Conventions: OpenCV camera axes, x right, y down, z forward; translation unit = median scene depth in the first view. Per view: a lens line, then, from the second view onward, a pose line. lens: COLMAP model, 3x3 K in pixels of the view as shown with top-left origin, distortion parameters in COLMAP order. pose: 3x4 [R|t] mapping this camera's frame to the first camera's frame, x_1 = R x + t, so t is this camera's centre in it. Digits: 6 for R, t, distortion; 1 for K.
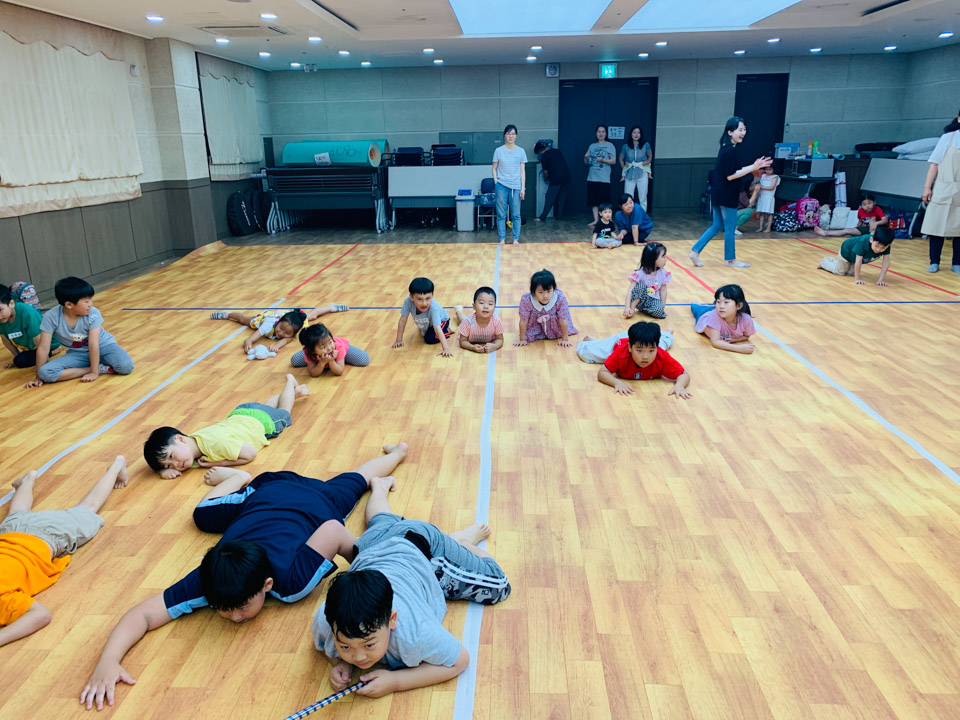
lens RADIAL K [[744.3, 0, 480.0], [0, 744.3, 360.0], [0, 0, 1]] dist [0.005960, -0.005889]
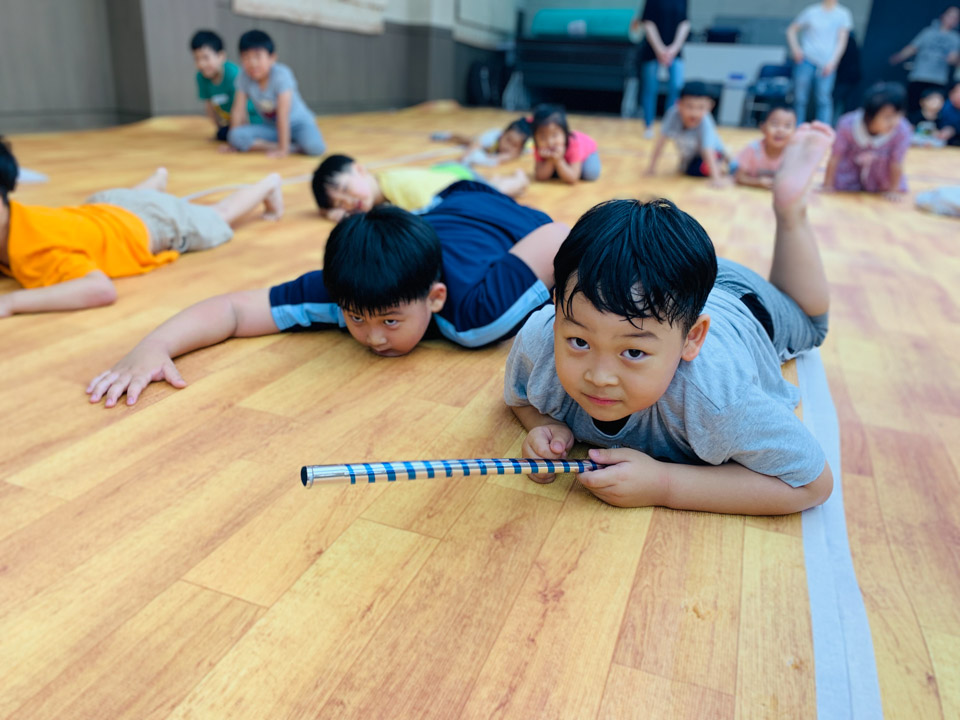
lens RADIAL K [[743.0, 0, 480.0], [0, 743.0, 360.0], [0, 0, 1]] dist [0.012822, -0.000987]
pose [[0.949127, 0.182134, -0.256876, -0.049749], [-0.165150, 0.982477, 0.086400, 0.143321], [0.268111, -0.039581, 0.962575, 0.229483]]
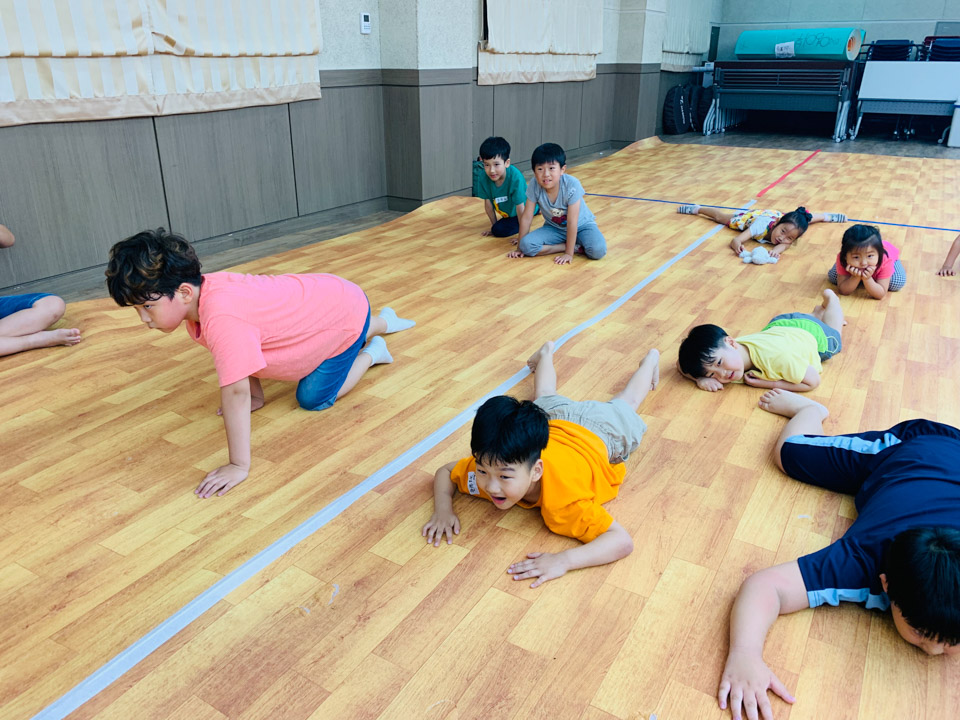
lens RADIAL K [[732.3, 0, 477.0], [0, 732.3, 372.7], [0, 0, 1]] dist [0.012371, -0.009567]
pose [[0.883440, 0.207423, -0.420130, -0.216004], [-0.154996, 0.975564, 0.155725, 0.040272], [0.442165, -0.072455, 0.894002, 0.138534]]
